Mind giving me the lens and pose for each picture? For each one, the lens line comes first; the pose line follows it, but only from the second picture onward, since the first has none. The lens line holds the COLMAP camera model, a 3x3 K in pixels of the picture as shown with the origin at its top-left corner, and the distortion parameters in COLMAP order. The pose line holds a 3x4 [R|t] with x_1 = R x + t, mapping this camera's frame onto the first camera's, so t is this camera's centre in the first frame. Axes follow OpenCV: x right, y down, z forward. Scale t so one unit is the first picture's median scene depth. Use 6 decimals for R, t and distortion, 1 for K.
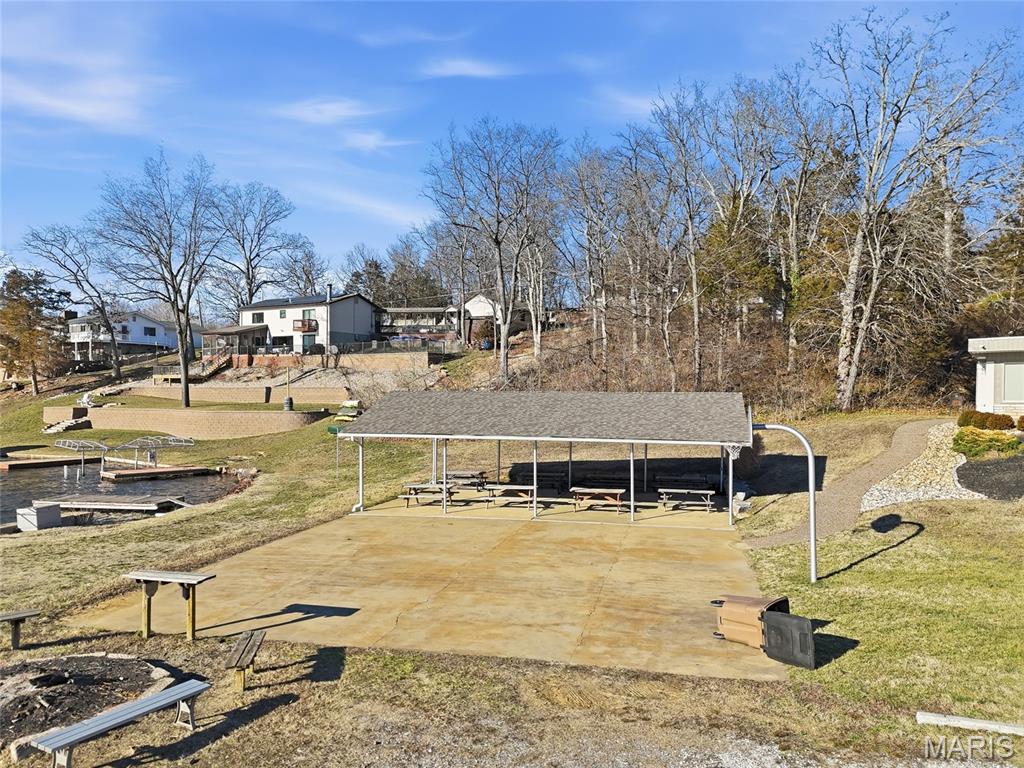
lens RADIAL K [[766.8, 0, 513.6], [0, 766.8, 382.6], [0, 0, 1]] dist [0.076502, -0.070423]
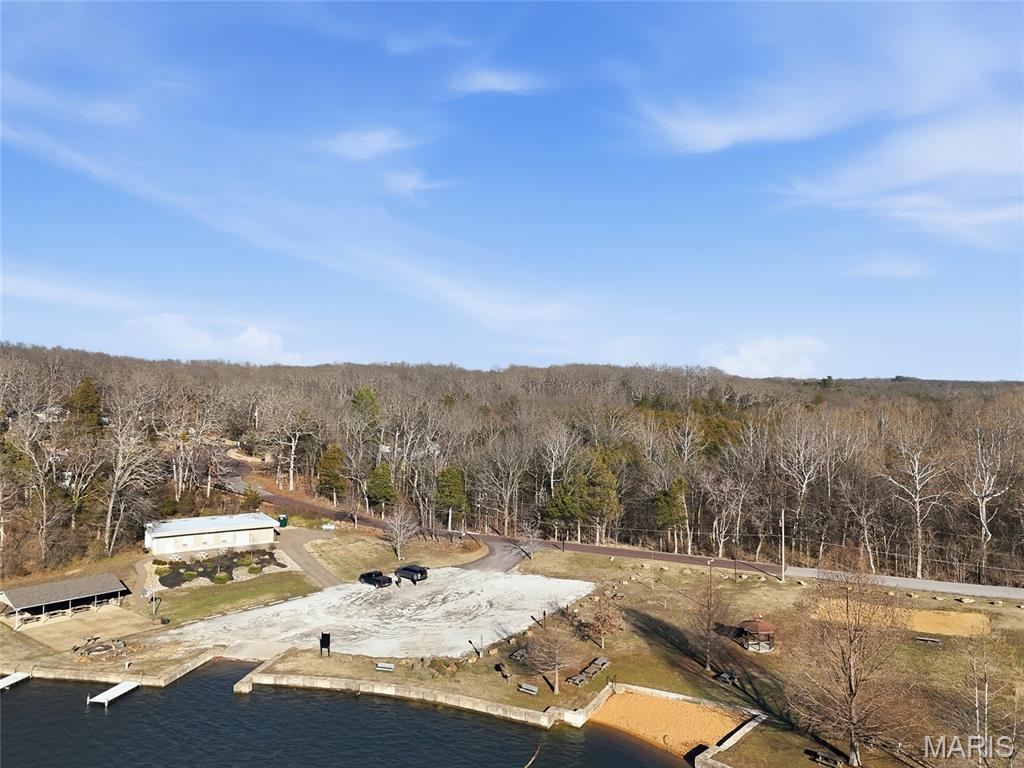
lens RADIAL K [[766.8, 0, 513.6], [0, 766.8, 382.6], [0, 0, 1]] dist [0.076502, -0.070423]
pose [[0.451861, 0.008006, 0.892052, -1.792786], [-0.012659, 0.999917, -0.002562, -0.742969], [-0.891998, -0.010135, 0.451925, -2.015395]]
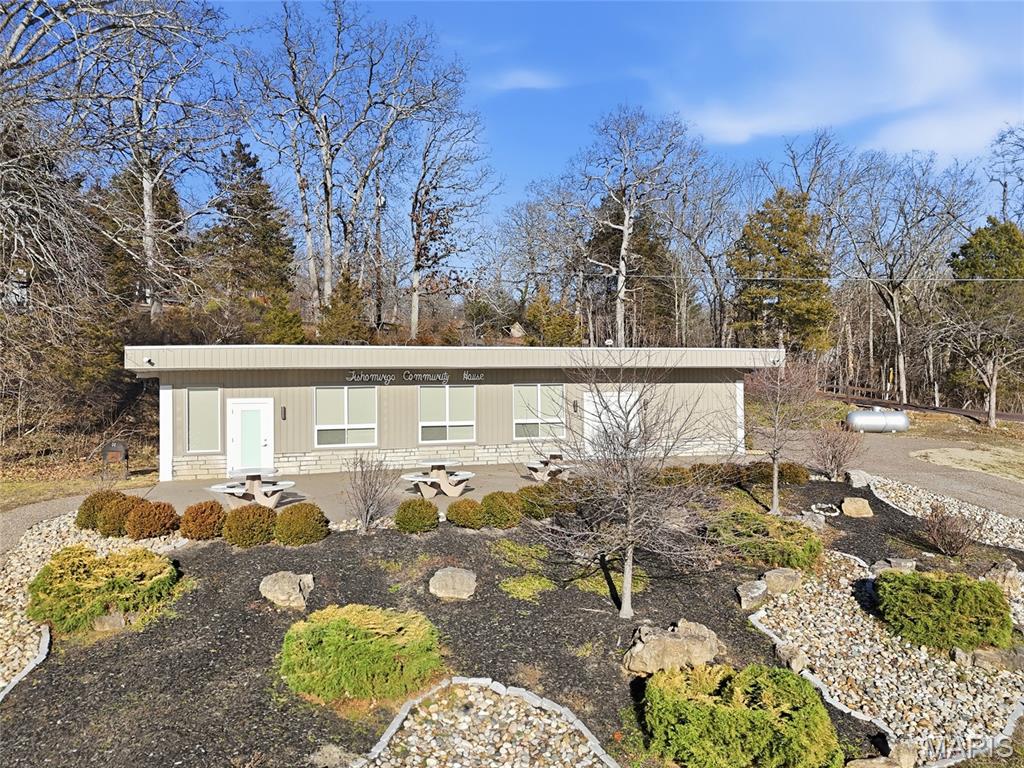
lens RADIAL K [[770.5, 0, 512.4], [0, 770.5, 389.1], [0, 0, 1]] dist [0.075226, -0.070577]
pose [[0.624354, -0.005164, 0.781125, 0.315560], [0.004777, 0.999985, 0.002793, -0.024869], [-0.781127, 0.001988, 0.624369, 0.429390]]
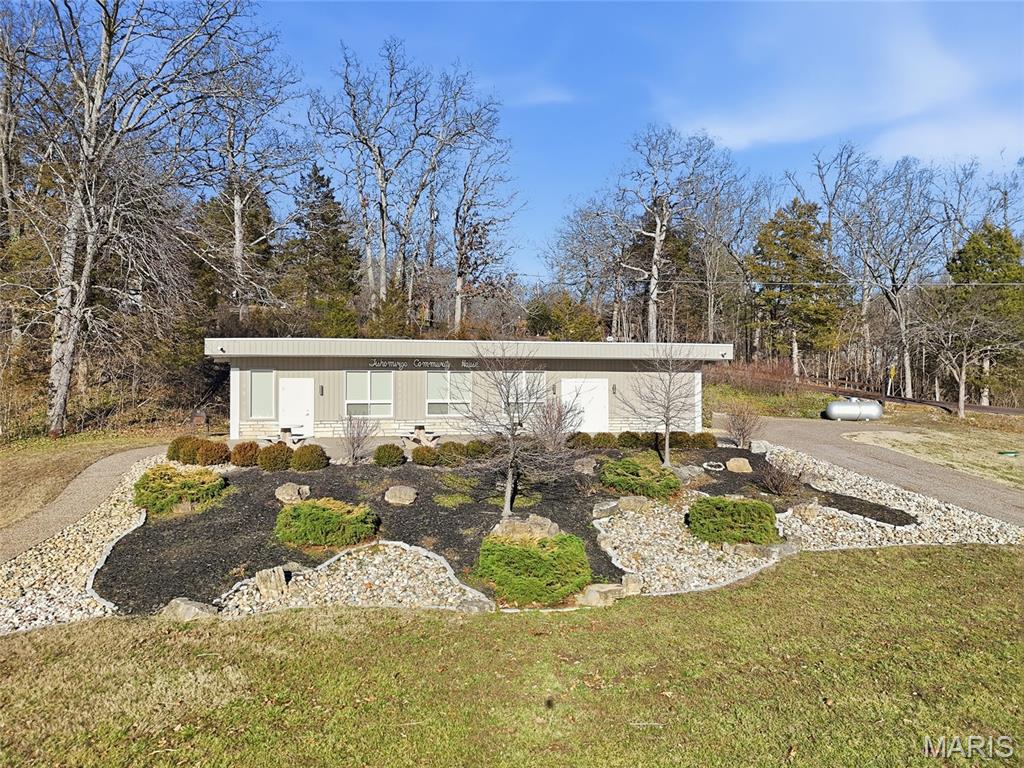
lens RADIAL K [[766.8, 0, 513.6], [0, 766.8, 382.6], [0, 0, 1]] dist [0.076502, -0.070423]
pose [[0.705707, 0.007130, 0.708468, 0.255618], [-0.006491, 0.999972, -0.003598, -0.011438], [-0.708474, -0.002060, 0.705733, 0.247428]]
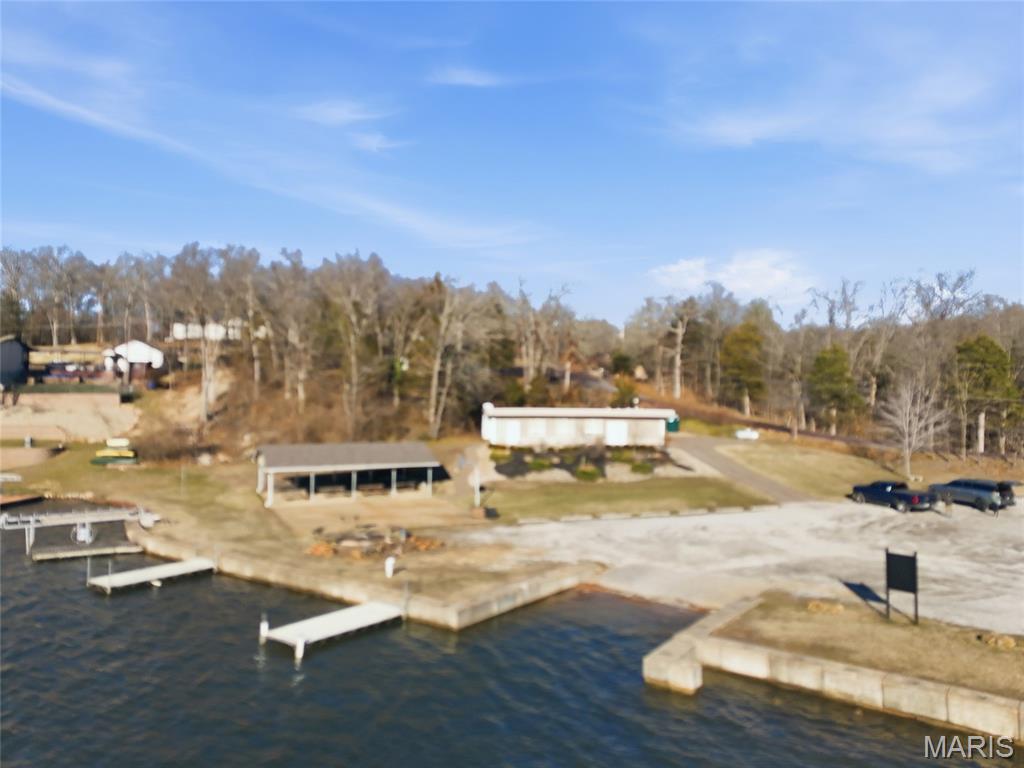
lens RADIAL K [[743.8, 0, 511.8], [0, 743.8, 375.2], [0, 0, 1]] dist [0.087143, -0.058156]
pose [[0.795527, 0.020708, 0.605565, -0.692862], [-0.016474, 0.999786, -0.012547, -0.130530], [-0.605695, 0.000005, 0.795697, -0.796965]]
